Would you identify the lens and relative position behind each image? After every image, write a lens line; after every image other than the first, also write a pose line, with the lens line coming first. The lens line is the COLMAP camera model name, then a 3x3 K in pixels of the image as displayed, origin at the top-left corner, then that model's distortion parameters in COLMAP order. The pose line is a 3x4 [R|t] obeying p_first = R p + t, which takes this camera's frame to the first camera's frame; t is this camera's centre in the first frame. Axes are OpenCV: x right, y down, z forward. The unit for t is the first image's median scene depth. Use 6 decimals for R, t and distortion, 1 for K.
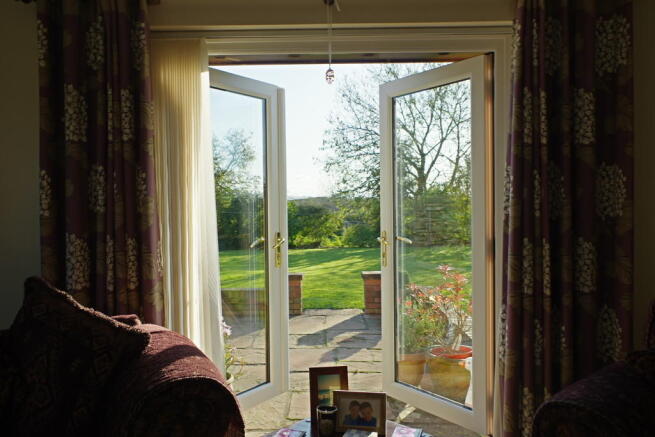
lens RADIAL K [[523.7, 0, 329.4], [0, 523.7, 218.3], [0, 0, 1]] dist [0.004162, -0.000276]
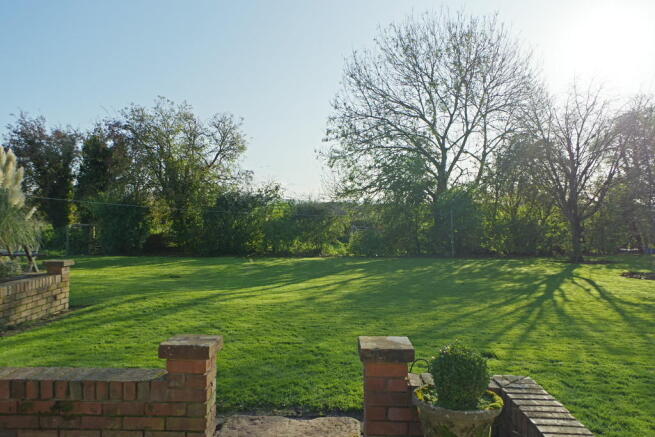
lens RADIAL K [[523.7, 0, 324.8], [0, 523.7, 219.9], [0, 0, 1]] dist [0.004162, -0.000276]
pose [[0.999407, 0.019727, -0.028231, 0.010622], [-0.019939, 0.999775, -0.007253, 0.003553], [0.028081, 0.007811, 0.999575, 0.143082]]
